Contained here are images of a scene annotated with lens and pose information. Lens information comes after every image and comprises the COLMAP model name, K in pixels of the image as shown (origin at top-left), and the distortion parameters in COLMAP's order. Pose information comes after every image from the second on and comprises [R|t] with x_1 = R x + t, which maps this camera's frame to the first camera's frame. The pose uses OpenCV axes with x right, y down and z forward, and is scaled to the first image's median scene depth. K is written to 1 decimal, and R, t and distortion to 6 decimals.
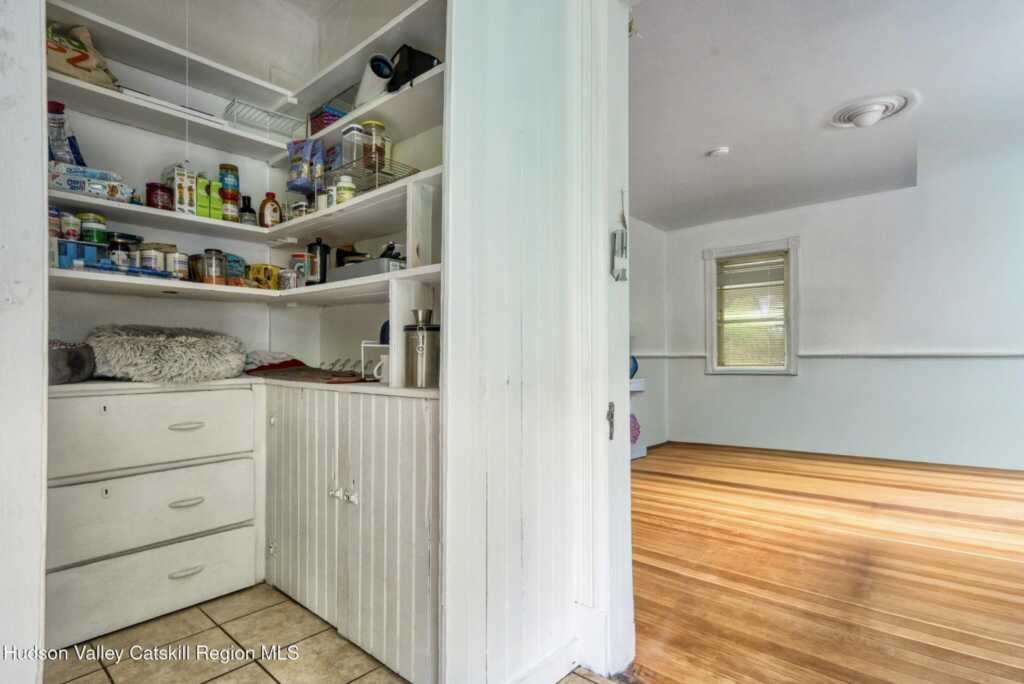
lens RADIAL K [[506.5, 0, 501.5], [0, 506.5, 360.7], [0, 0, 1]] dist [0.021415, 0.000178]
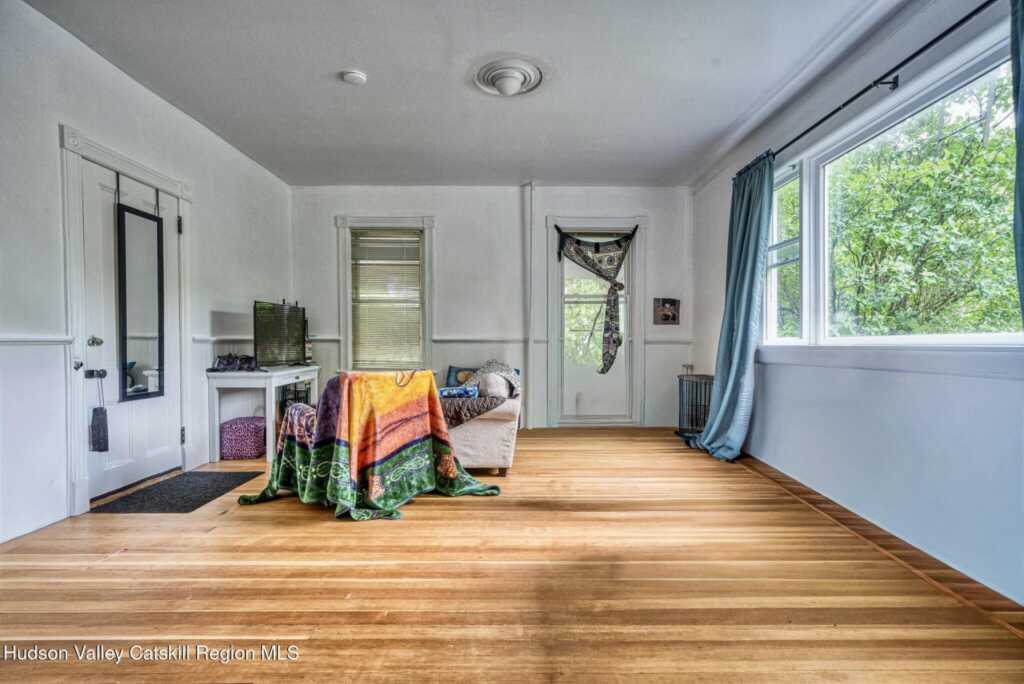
lens RADIAL K [[506.5, 0, 513.6], [0, 506.5, 344.5], [0, 0, 1]] dist [0.021415, 0.000178]
pose [[0.756515, -0.001567, 0.653974, 0.070645], [-0.001679, 0.999989, 0.004338, -0.006064], [-0.653974, -0.004379, 0.756504, 0.175757]]
